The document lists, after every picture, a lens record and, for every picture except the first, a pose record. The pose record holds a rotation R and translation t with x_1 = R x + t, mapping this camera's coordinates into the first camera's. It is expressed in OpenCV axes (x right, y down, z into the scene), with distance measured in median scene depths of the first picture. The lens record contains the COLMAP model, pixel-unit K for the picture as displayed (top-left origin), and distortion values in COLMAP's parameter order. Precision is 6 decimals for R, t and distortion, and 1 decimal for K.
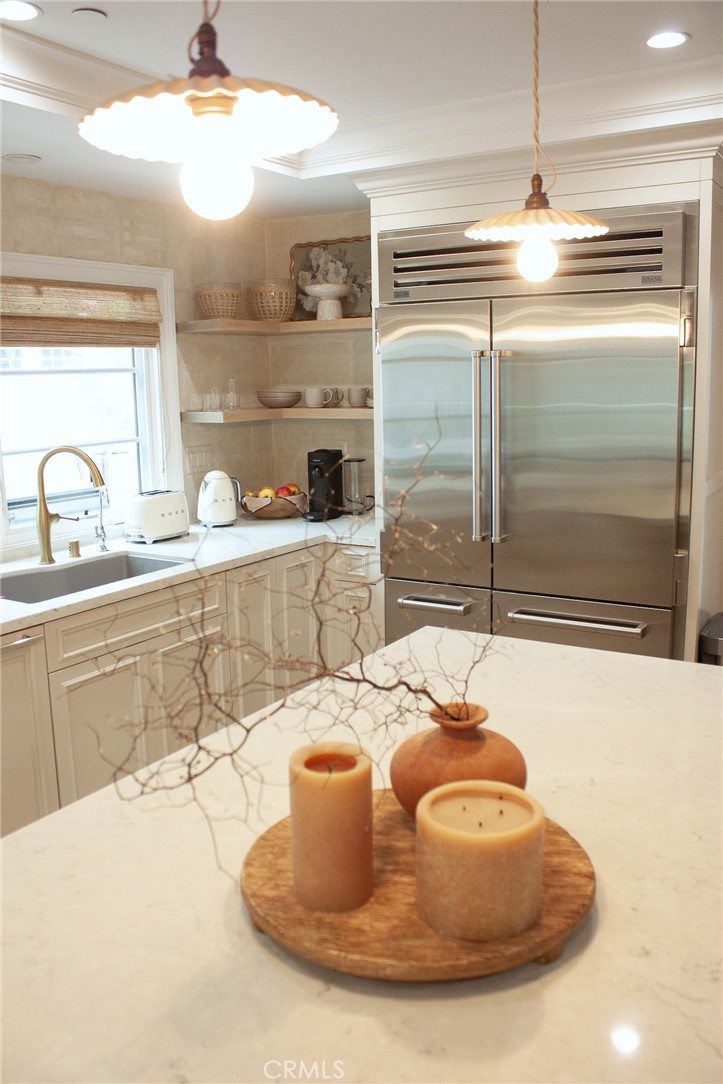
lens RADIAL K [[976.7, 0, 365.0], [0, 976.7, 548.5], [0, 0, 1]] dist [-0.162472, 0.133748]
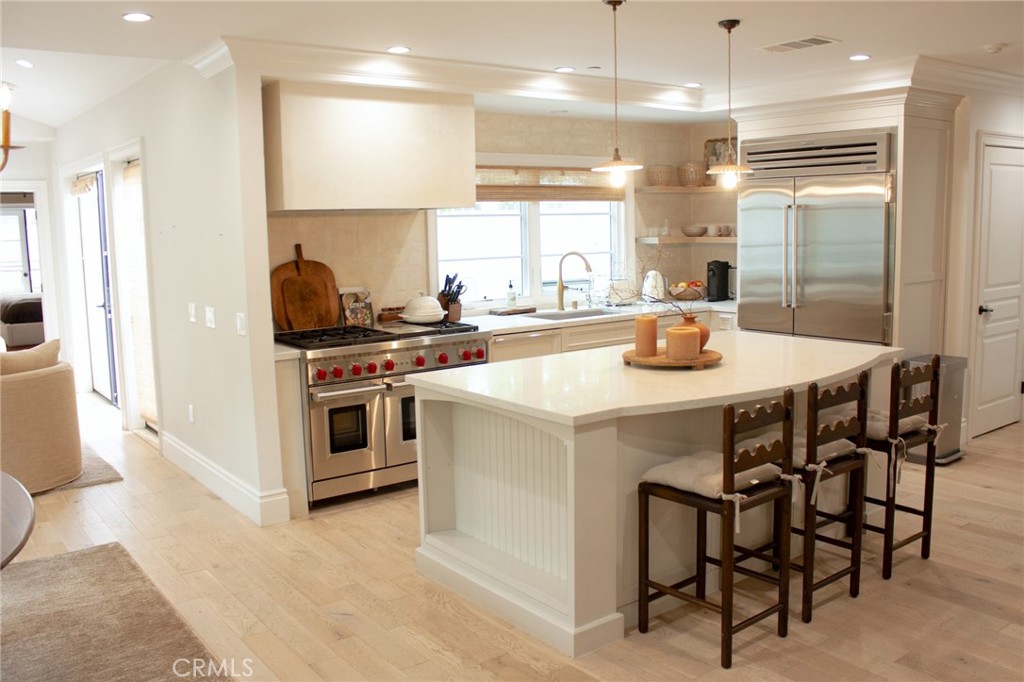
lens RADIAL K [[843.6, 0, 512.0], [0, 843.6, 341.0], [0, 0, 1]] dist [-0.156435, 0.127960]
pose [[0.937047, 0.047170, -0.346004, 0.145327], [-0.057885, 0.998109, -0.020696, 0.098058], [0.344373, 0.039422, 0.938005, -0.540118]]
